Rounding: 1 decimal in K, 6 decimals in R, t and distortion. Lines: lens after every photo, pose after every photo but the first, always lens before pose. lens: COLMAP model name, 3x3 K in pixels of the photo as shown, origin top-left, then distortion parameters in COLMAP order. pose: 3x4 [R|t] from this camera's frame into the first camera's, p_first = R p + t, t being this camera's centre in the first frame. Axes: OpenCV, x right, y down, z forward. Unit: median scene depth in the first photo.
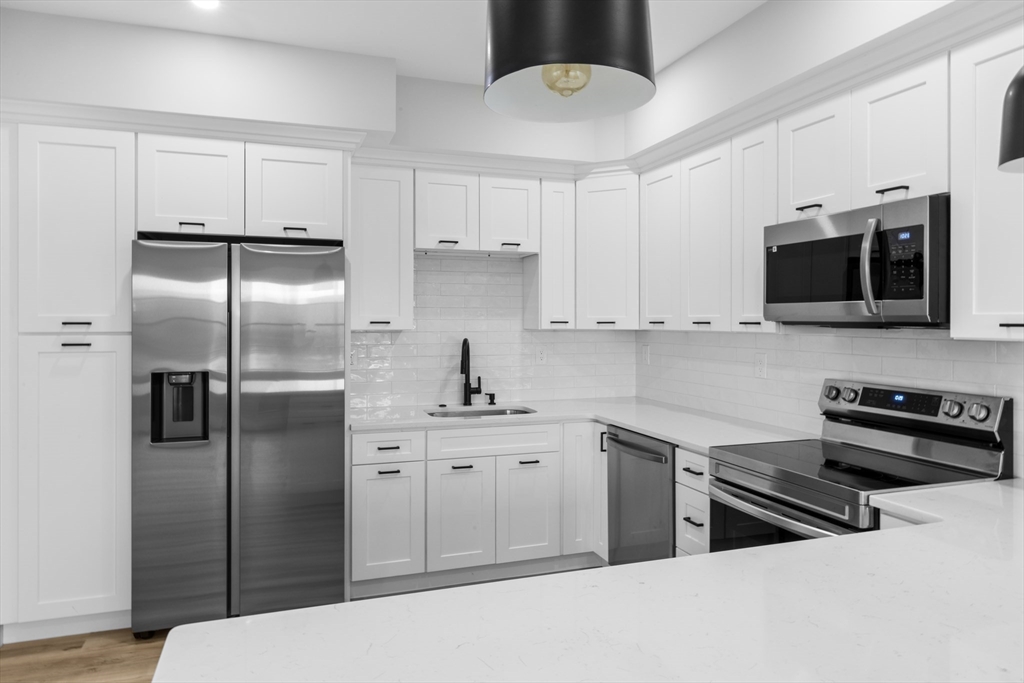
lens RADIAL K [[667.6, 0, 512.0], [0, 667.6, 320.9], [0, 0, 1]] dist [0.001511, -0.000441]
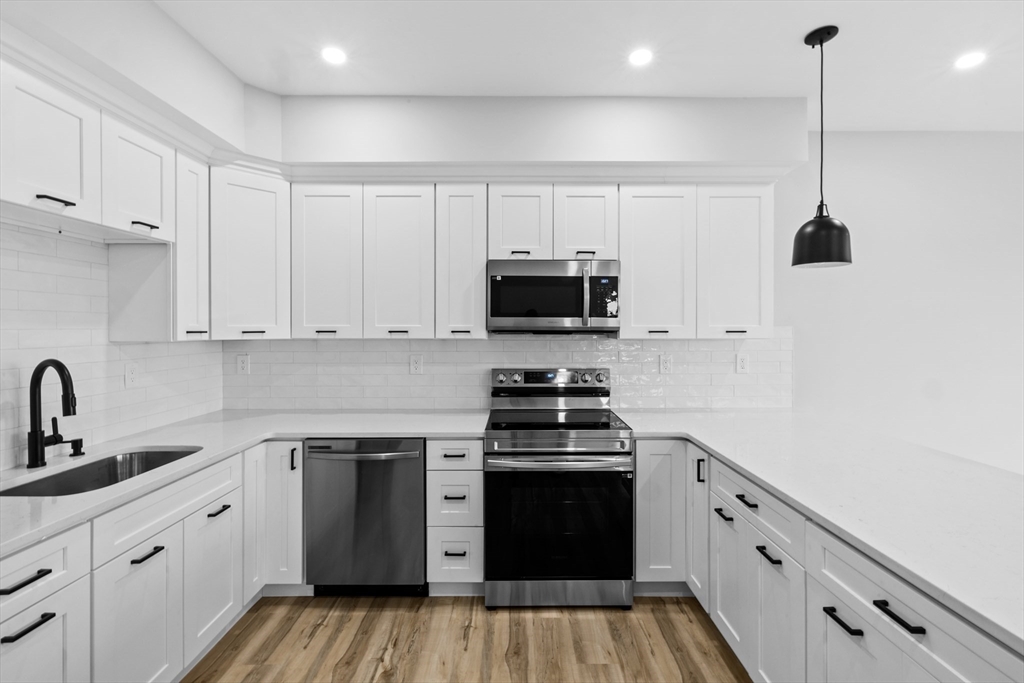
lens RADIAL K [[452.3, 0, 513.8], [0, 452.3, 329.2], [0, 0, 1]] dist [0.000213, 0.000123]
pose [[0.325125, -0.002423, 0.945668, -0.345631], [0.001432, 0.999997, 0.002069, -0.002183], [-0.945670, 0.000682, 0.325127, 0.475786]]
